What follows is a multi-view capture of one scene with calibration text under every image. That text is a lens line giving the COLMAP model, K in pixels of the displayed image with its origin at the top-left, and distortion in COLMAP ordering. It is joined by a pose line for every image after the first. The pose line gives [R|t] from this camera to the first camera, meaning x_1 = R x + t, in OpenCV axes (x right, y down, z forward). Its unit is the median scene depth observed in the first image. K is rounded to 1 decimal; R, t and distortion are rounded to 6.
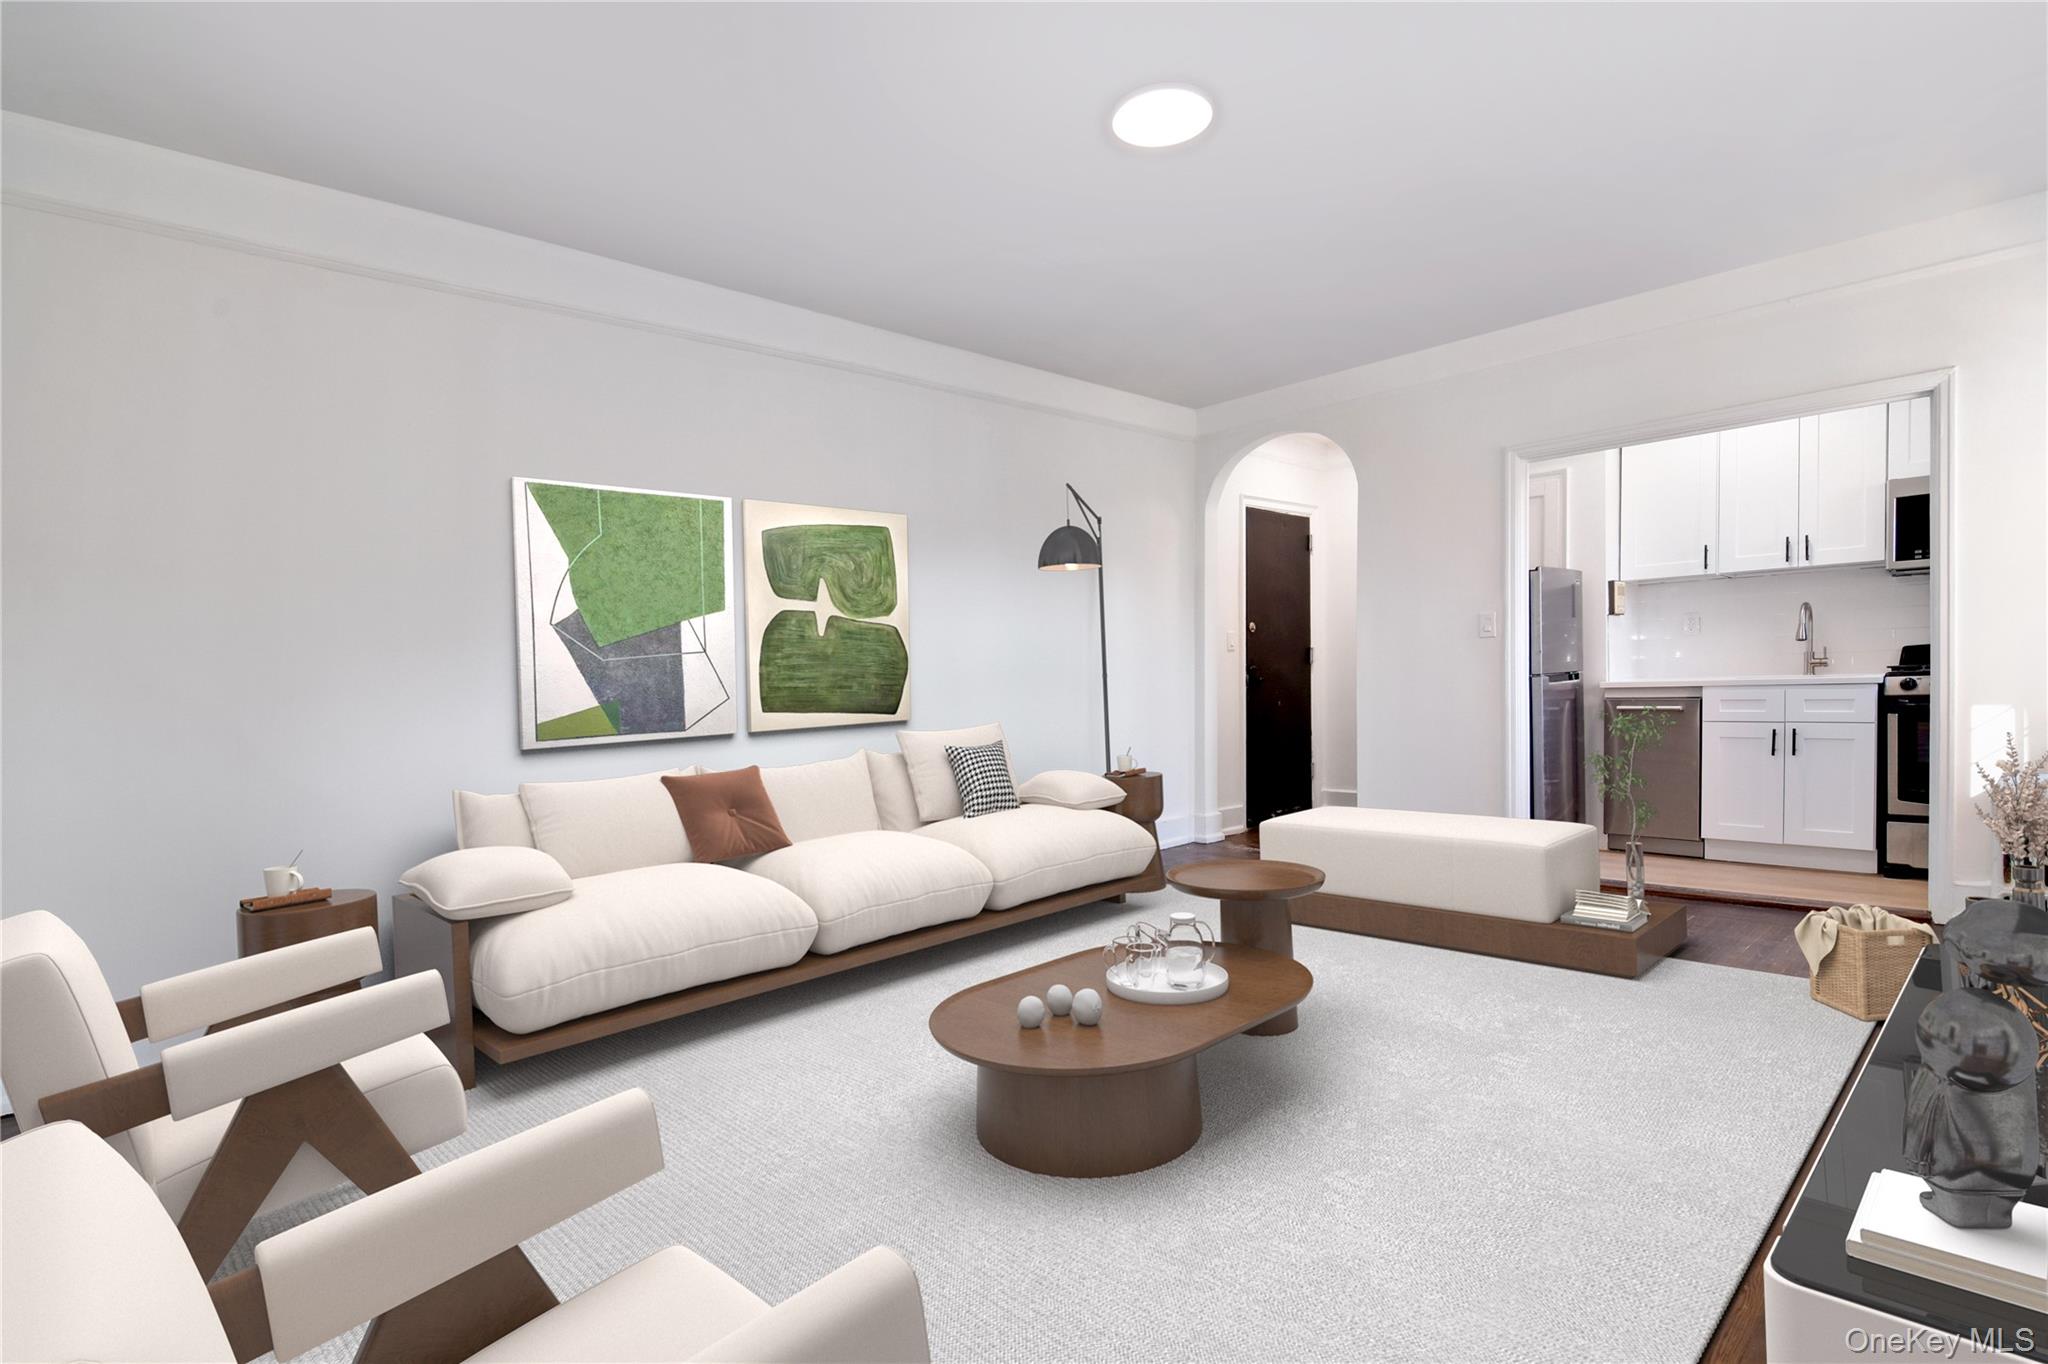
lens RADIAL K [[979.2, 0, 1018.7], [0, 979.2, 736.5], [0, 0, 1]] dist [0.000747, -0.020053]
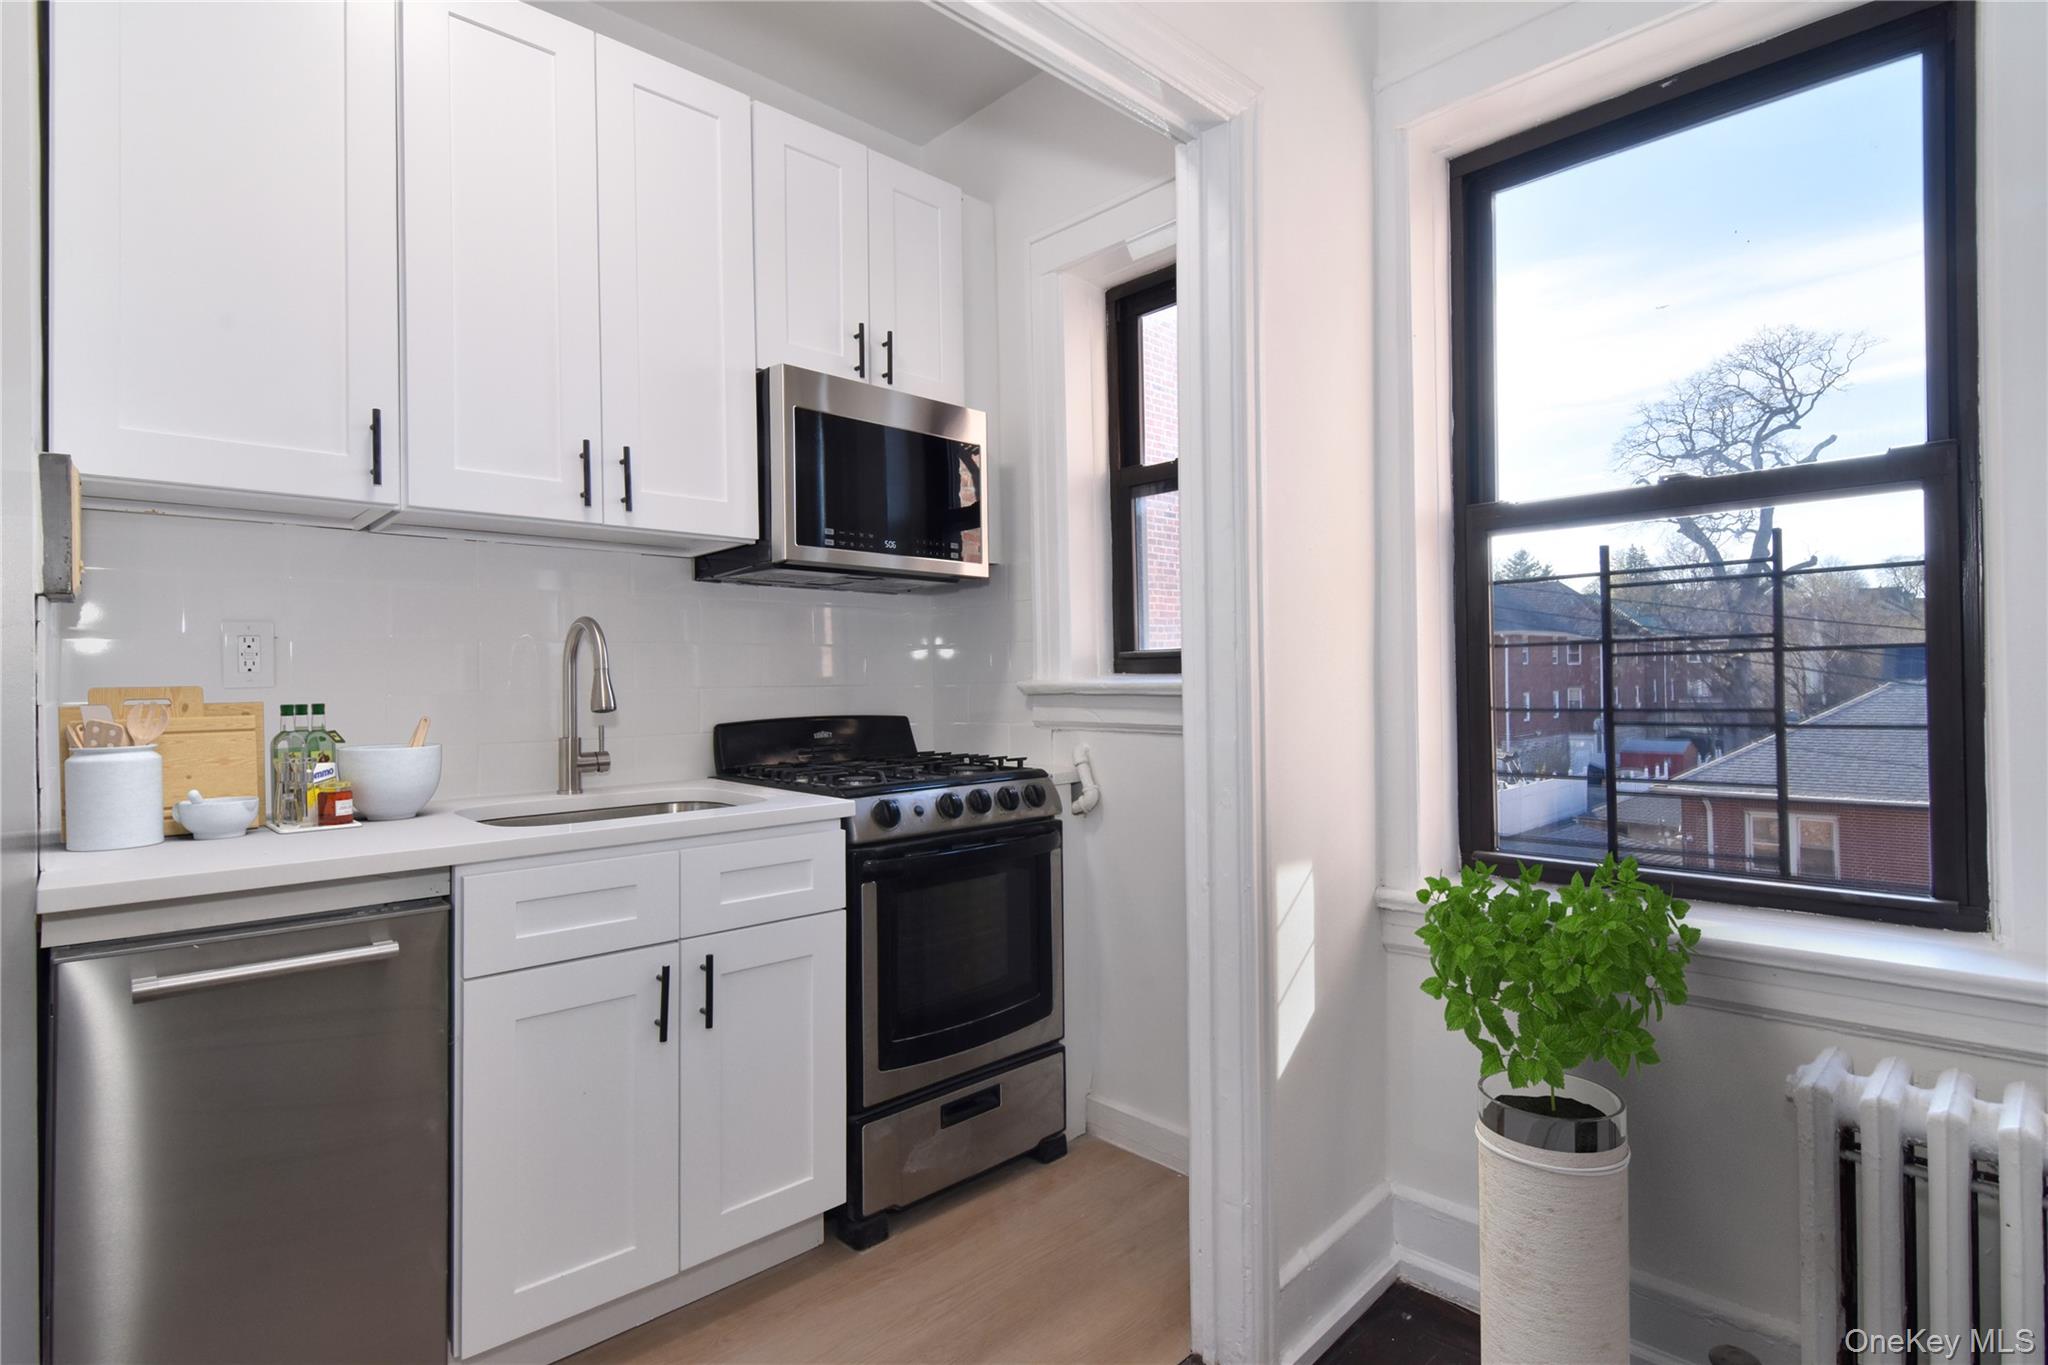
lens RADIAL K [[1011.3, 0, 1036.9], [0, 1011.3, 682.2], [0, 0, 1]] dist [0.036078, -0.043508]
pose [[-0.019973, 0.033973, 0.999223, 0.384196], [0.070591, 0.996976, -0.032486, -0.083975], [-0.997305, 0.069887, -0.022311, 0.824014]]
